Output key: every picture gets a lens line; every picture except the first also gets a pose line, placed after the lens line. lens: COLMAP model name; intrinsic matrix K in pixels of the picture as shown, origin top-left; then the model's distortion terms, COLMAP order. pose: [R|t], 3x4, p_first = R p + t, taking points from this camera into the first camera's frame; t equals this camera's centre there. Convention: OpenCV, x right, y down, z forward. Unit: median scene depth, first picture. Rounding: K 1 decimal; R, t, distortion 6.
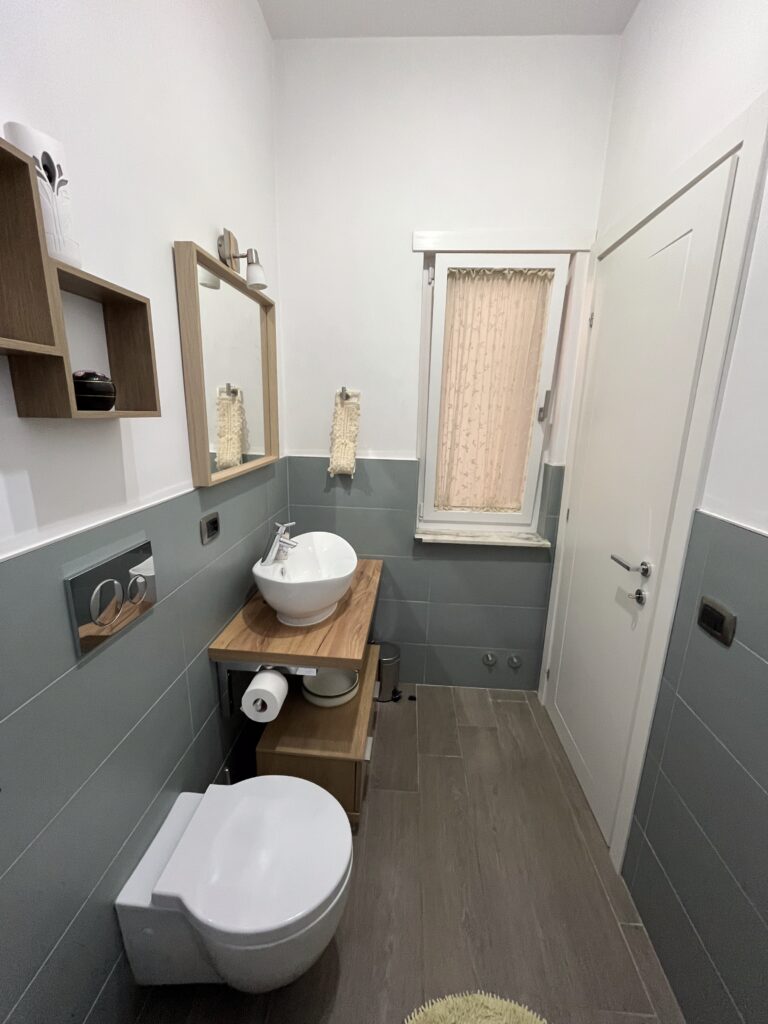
lens RADIAL K [[416.1, 0, 385.1], [0, 416.1, 508.1], [0, 0, 1]] dist [-0.004123, 0.000172]
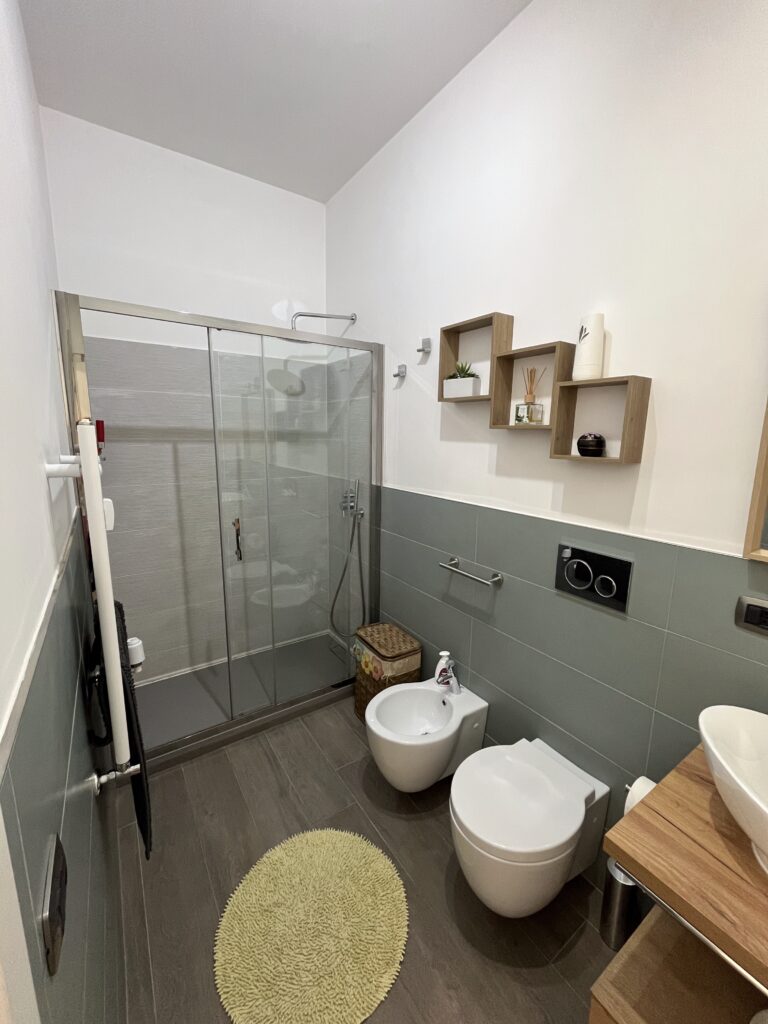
lens RADIAL K [[416.1, 0, 385.3], [0, 416.1, 510.0], [0, 0, 1]] dist [-0.004123, 0.000172]
pose [[-0.787414, 0.081065, -0.611071, 0.786787], [-0.170557, 0.923963, 0.342349, -0.379867], [0.592360, 0.373793, -0.713715, 1.455990]]
